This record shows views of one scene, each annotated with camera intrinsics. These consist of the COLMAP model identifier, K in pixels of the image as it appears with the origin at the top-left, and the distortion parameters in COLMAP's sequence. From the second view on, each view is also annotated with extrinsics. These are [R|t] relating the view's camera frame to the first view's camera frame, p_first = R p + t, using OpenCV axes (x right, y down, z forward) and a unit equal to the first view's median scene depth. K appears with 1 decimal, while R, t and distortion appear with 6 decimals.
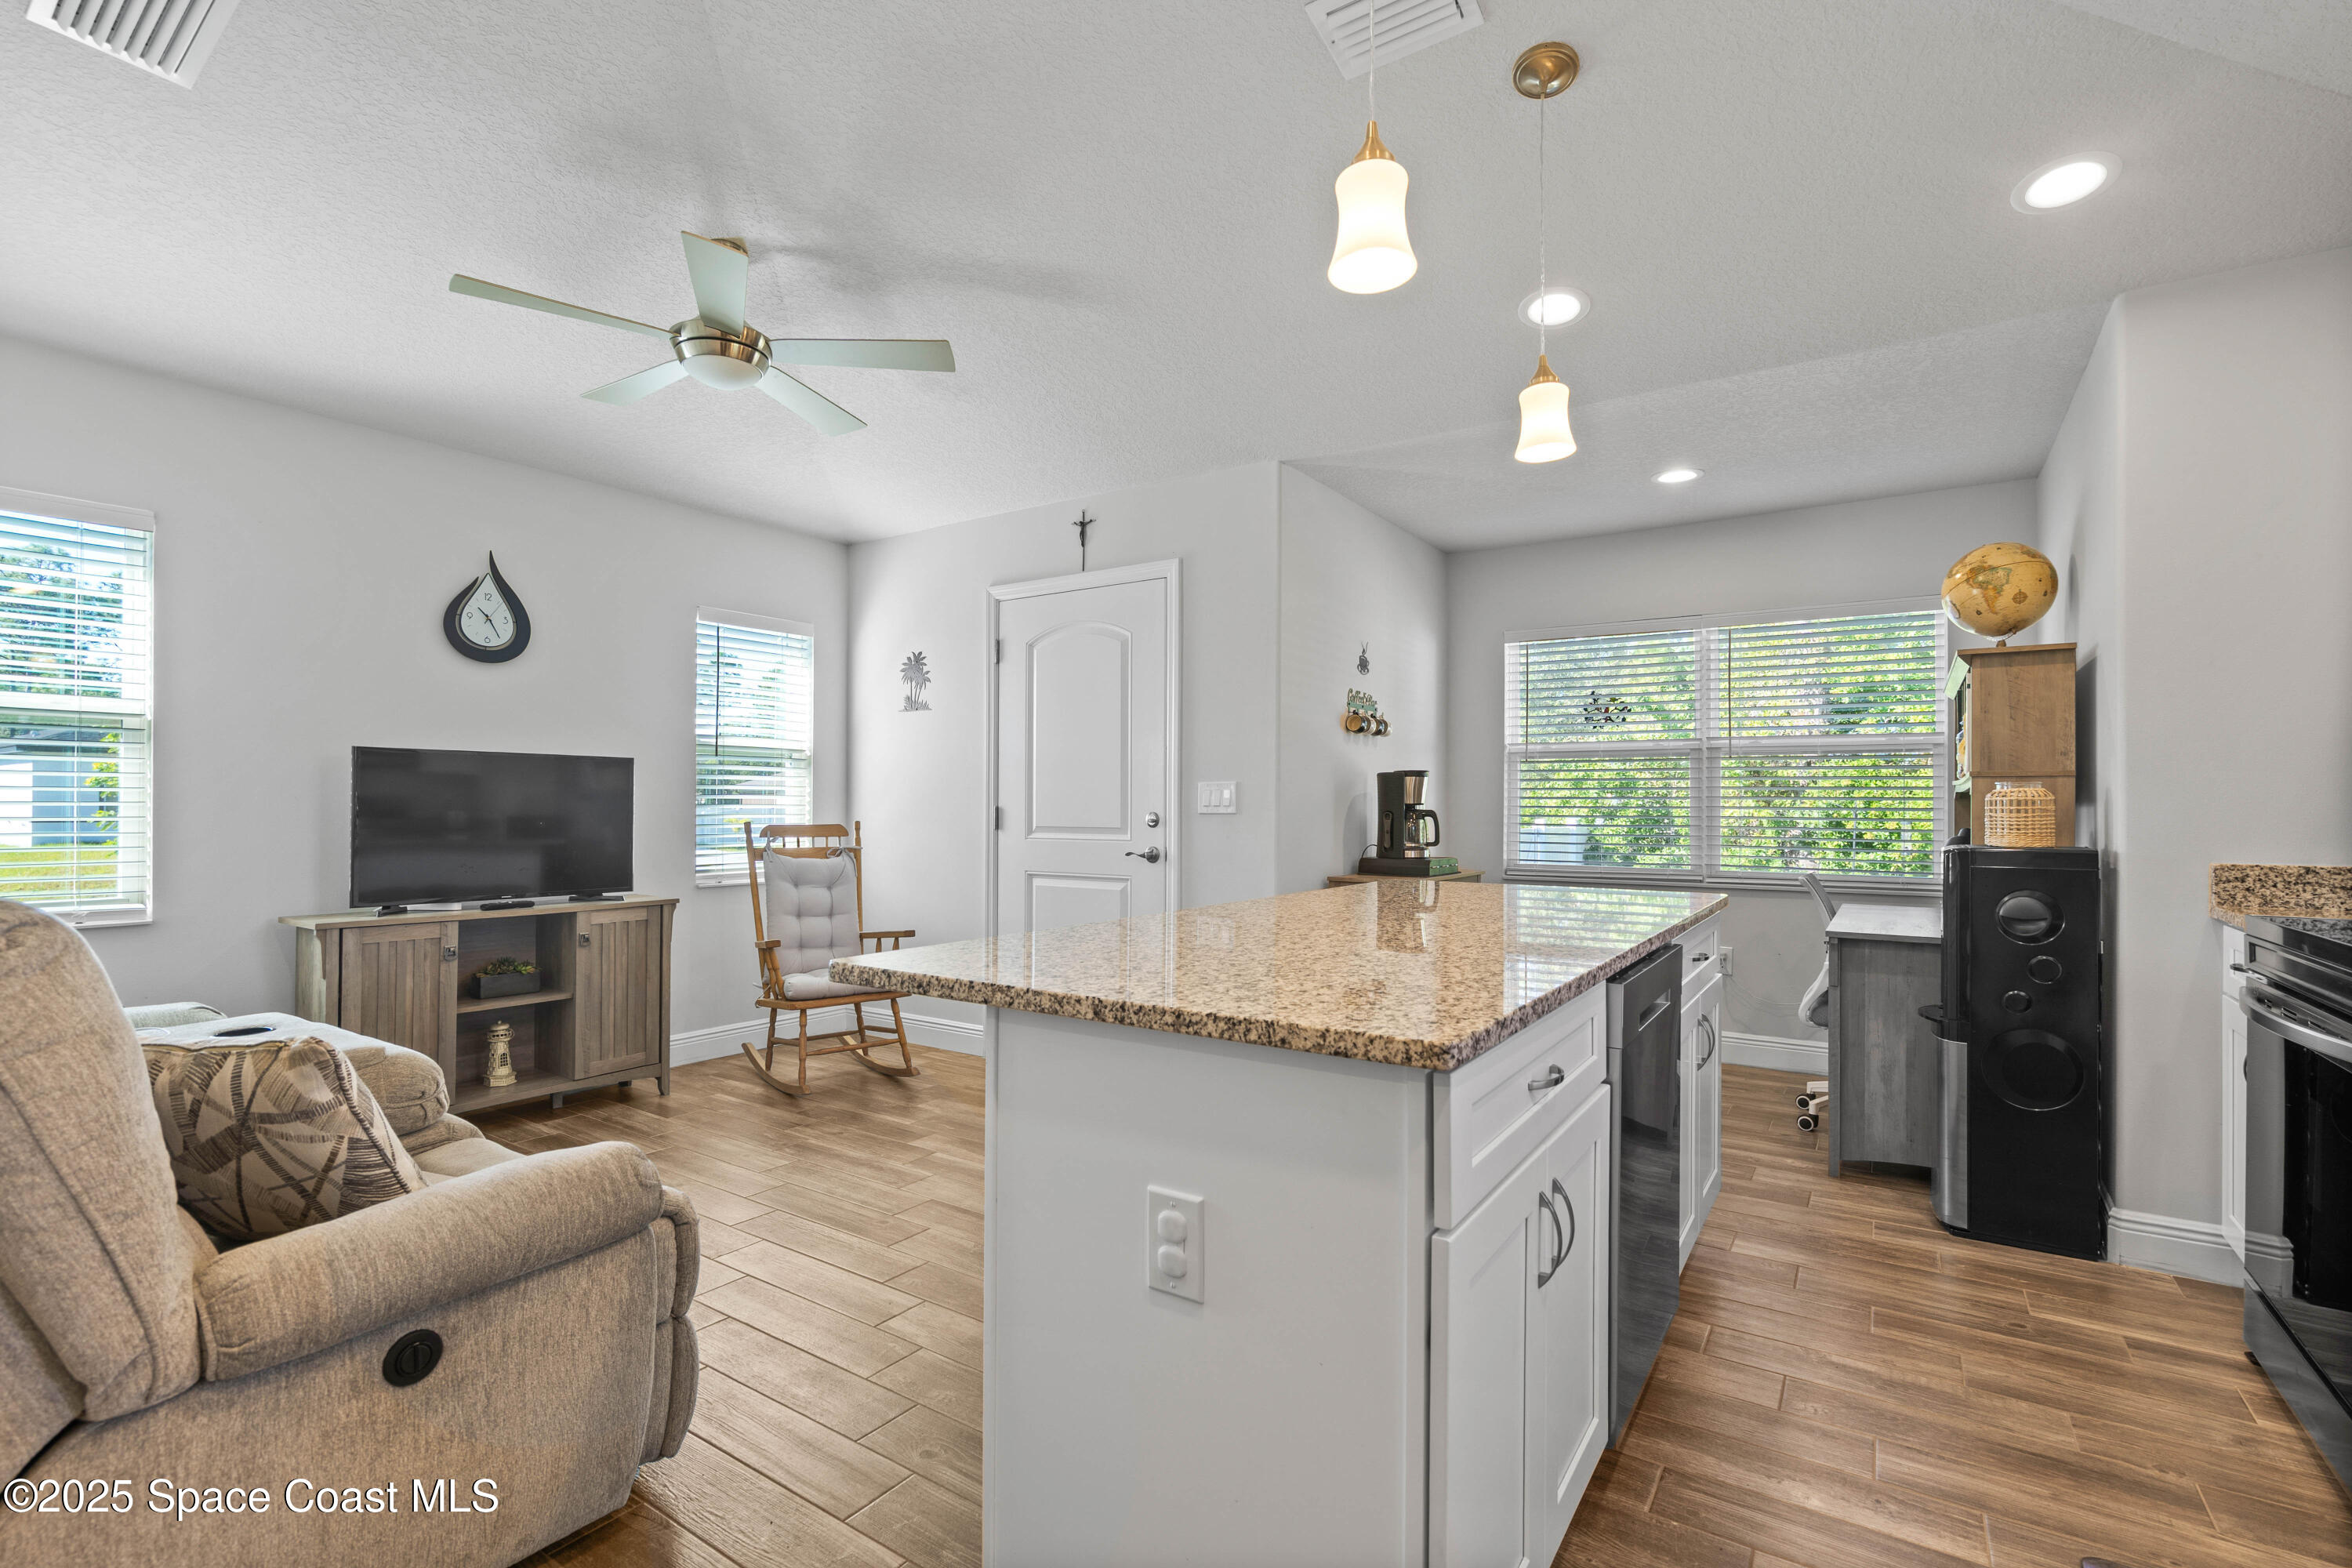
lens RADIAL K [[1074.1, 0, 1176.2], [0, 1074.1, 794.2], [0, 0, 1]] dist [-0.002802, 0.001092]
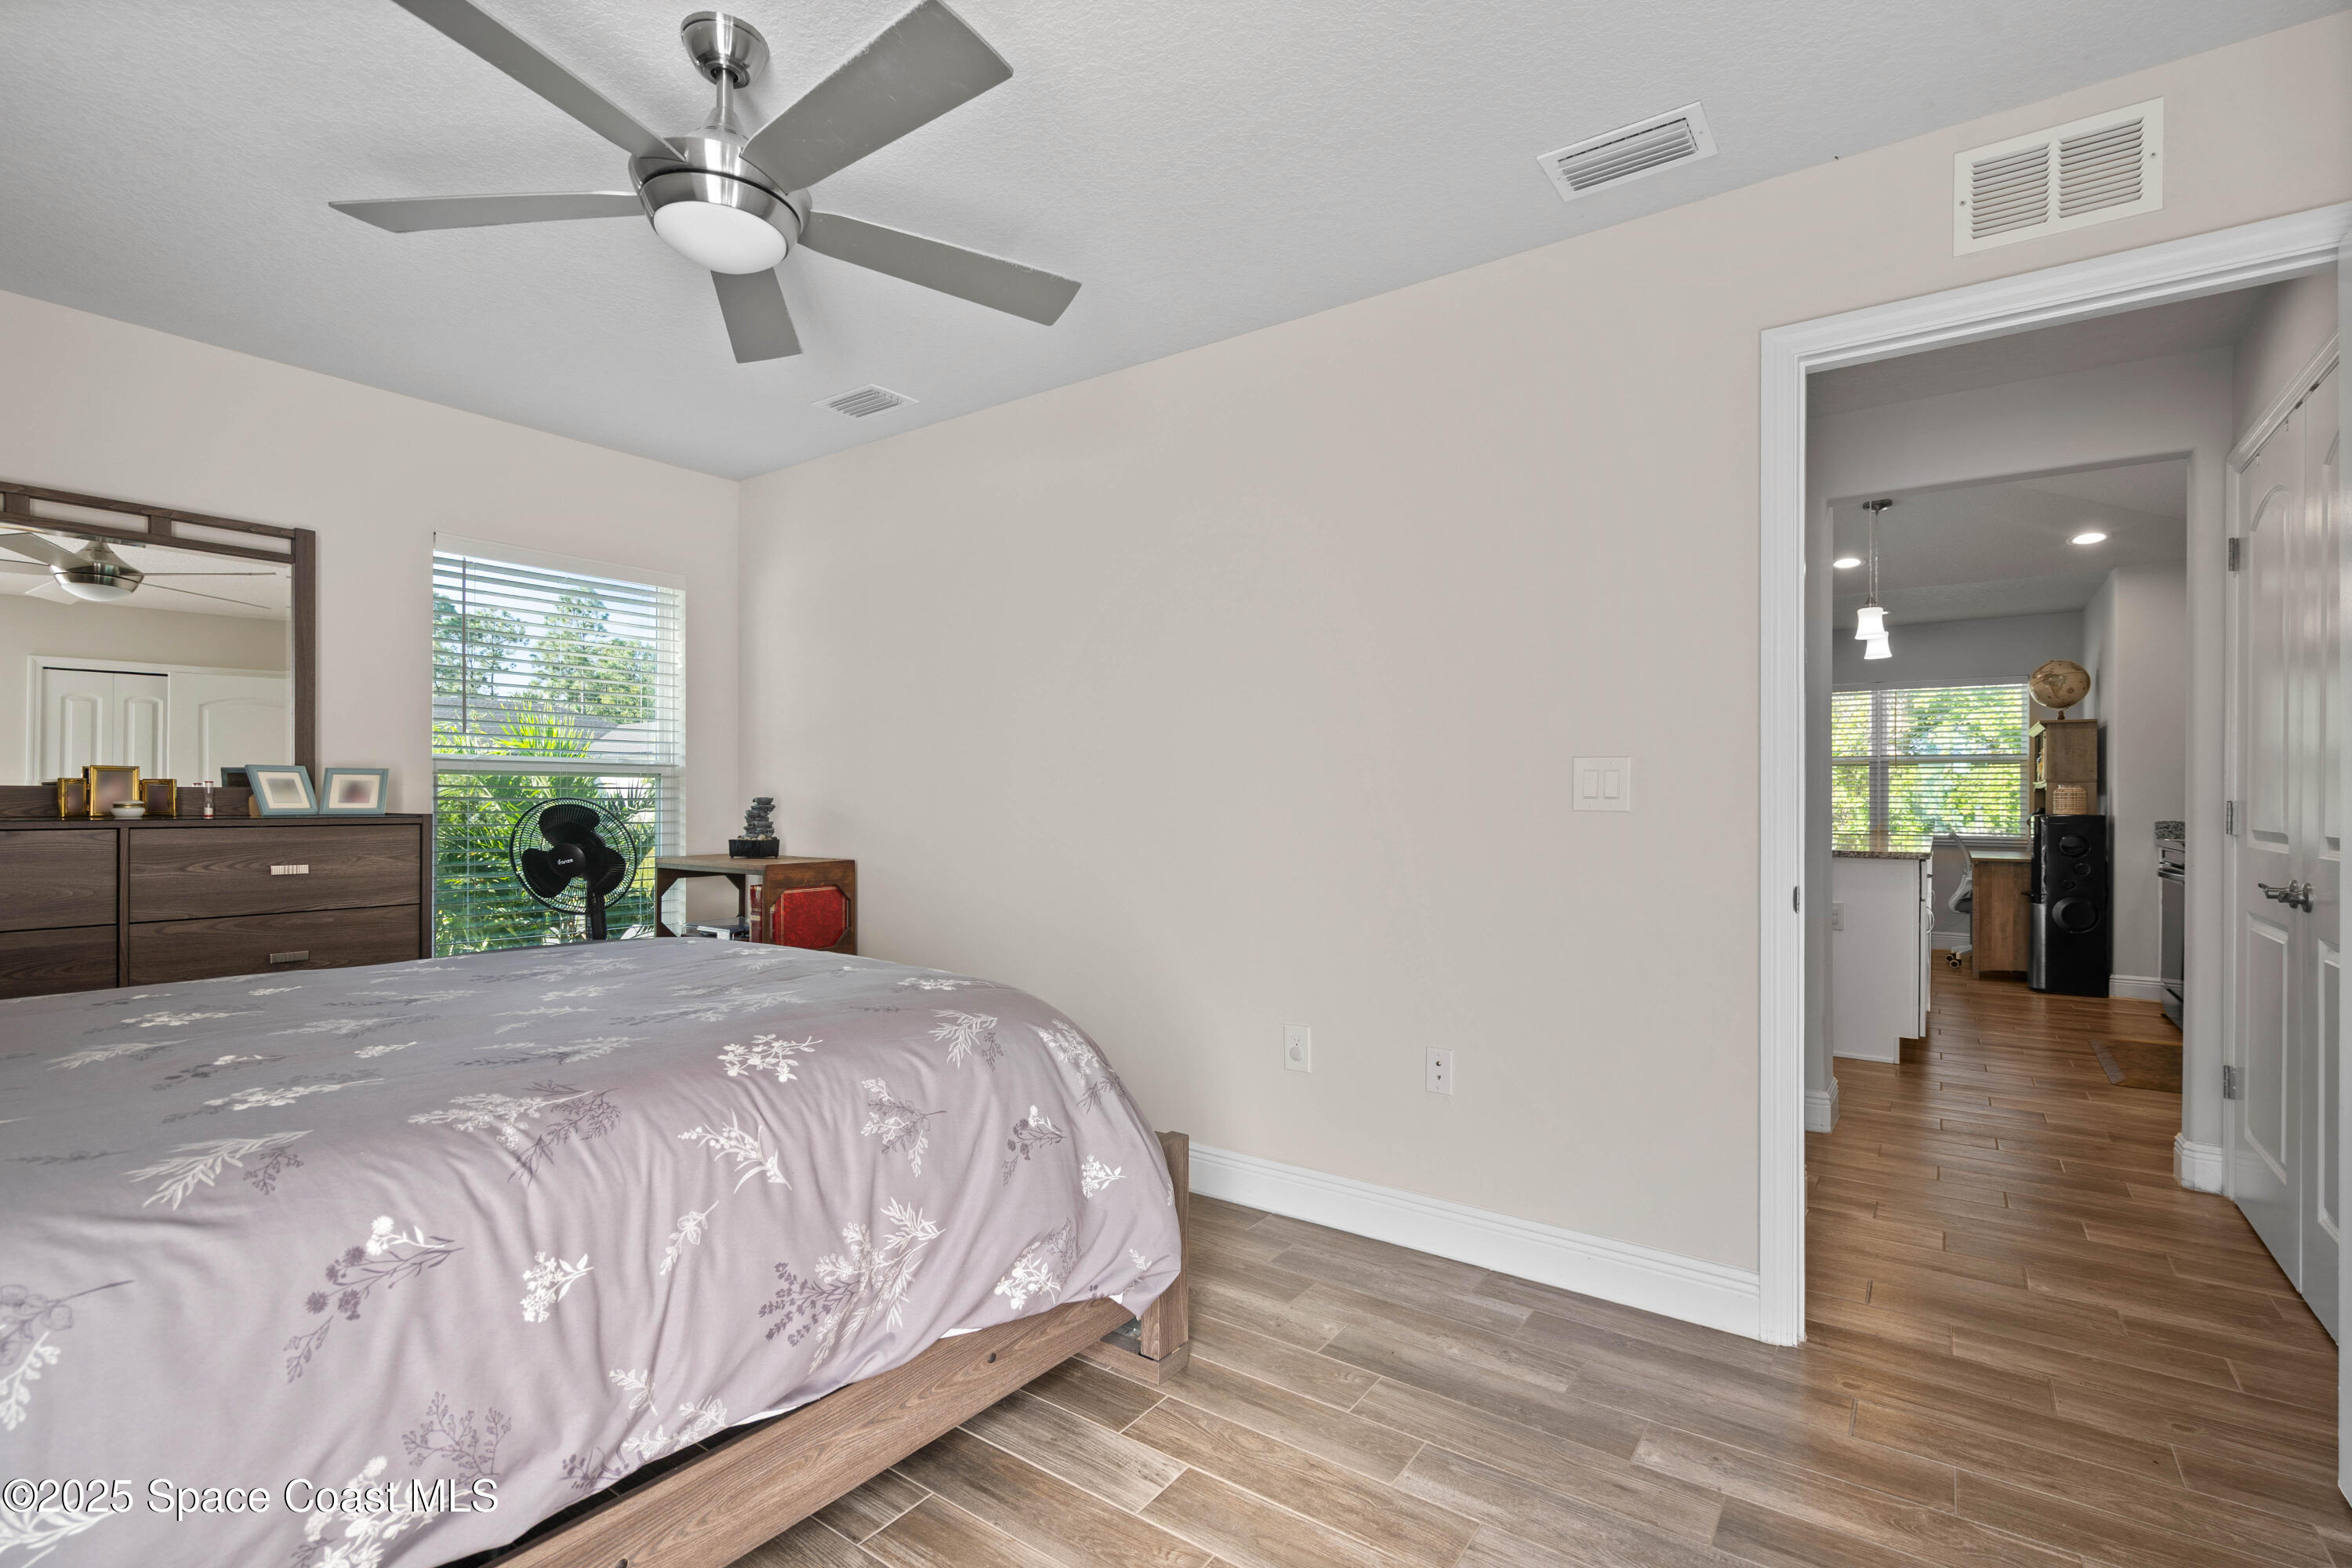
lens RADIAL K [[1074.1, 0, 1174.1], [0, 1074.1, 789.3], [0, 0, 1]] dist [-0.002802, 0.001092]
pose [[0.999422, -0.003585, -0.033808, -0.854528], [0.003763, 0.999979, 0.005203, -0.018148], [0.033789, -0.005327, 0.999415, -1.104273]]
